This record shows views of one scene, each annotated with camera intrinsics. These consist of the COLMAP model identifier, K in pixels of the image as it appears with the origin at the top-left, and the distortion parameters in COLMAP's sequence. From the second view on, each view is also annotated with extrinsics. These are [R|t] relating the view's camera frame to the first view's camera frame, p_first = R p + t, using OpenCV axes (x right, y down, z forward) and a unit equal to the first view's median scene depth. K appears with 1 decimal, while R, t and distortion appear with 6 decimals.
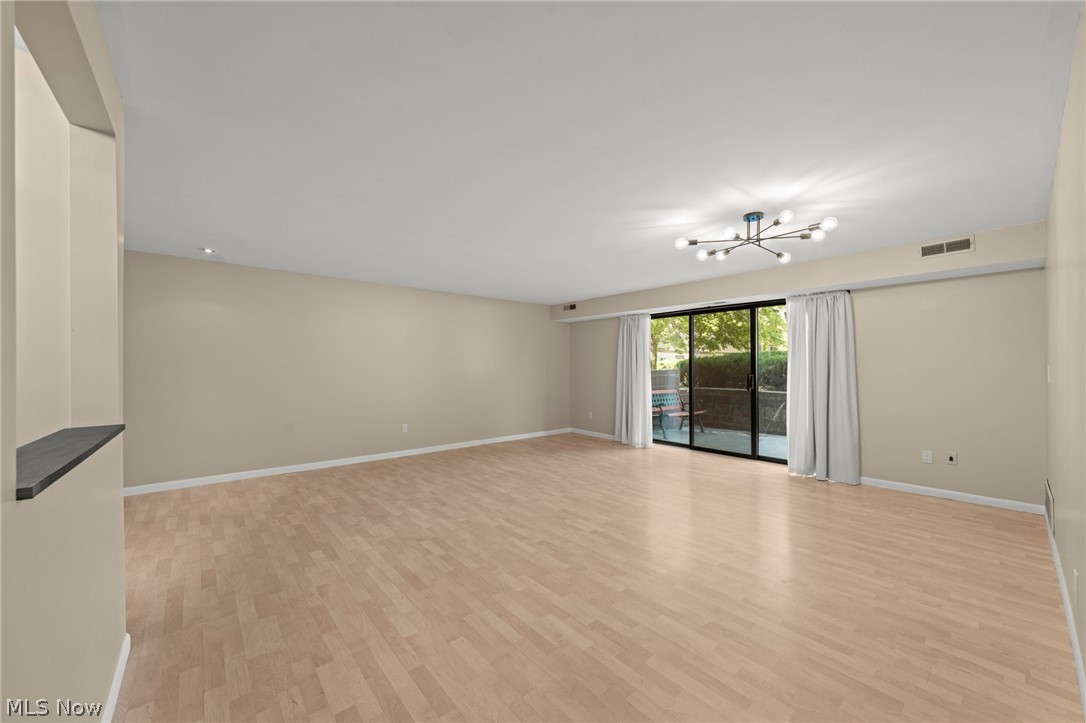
lens RADIAL K [[406.8, 0, 548.6], [0, 406.8, 360.5], [0, 0, 1]] dist [-0.001600, -0.000155]
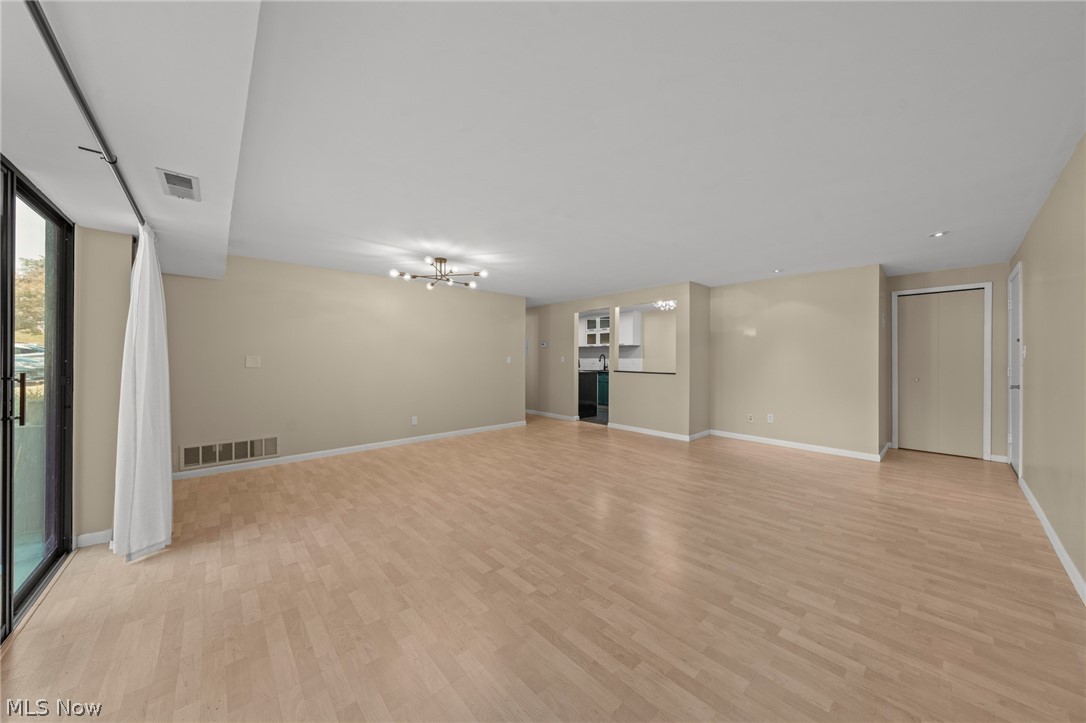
lens RADIAL K [[369.1, 0, 546.2], [0, 369.1, 358.9], [0, 0, 1]] dist [-0.003327, 0.000133]
pose [[-0.999847, -0.000581, -0.017479, 0.101129], [-0.000232, 0.999800, -0.019983, 0.038209], [0.017487, -0.019976, -0.999648, 1.891834]]
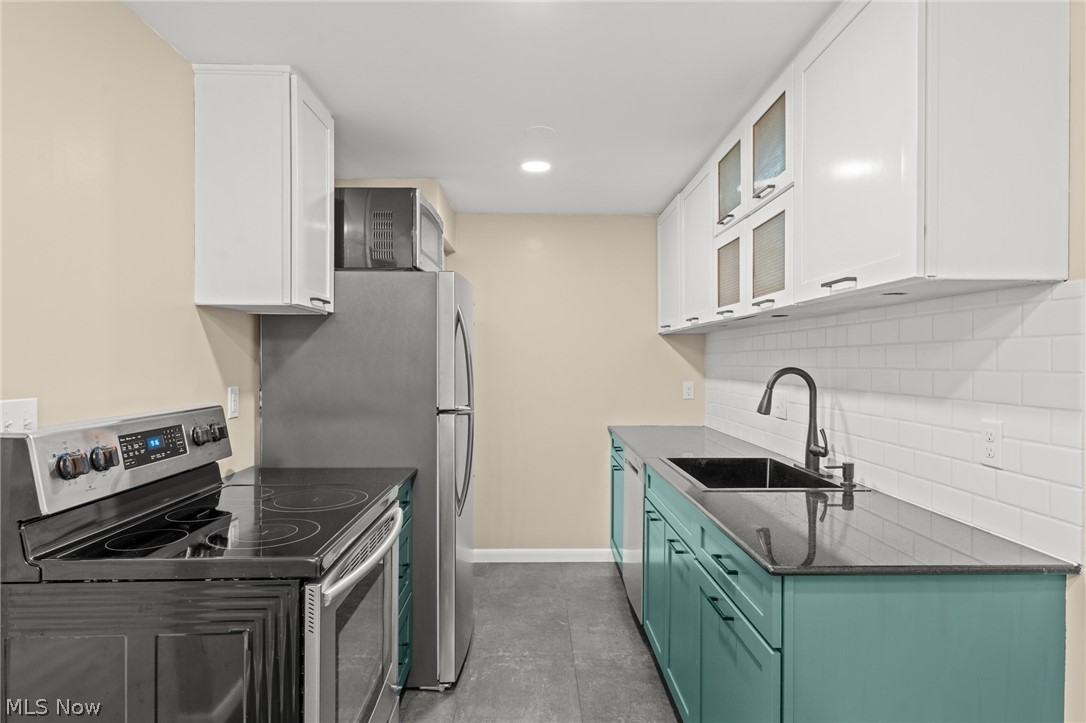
lens RADIAL K [[599.1, 0, 547.9], [0, 599.1, 364.1], [0, 0, 1]] dist [0.003624, 0.000356]
pose [[-0.768624, -0.000284, 0.639701, -0.538576], [-0.007411, 0.999937, -0.008460, -0.038655], [-0.639658, -0.011244, -0.768578, 0.010397]]
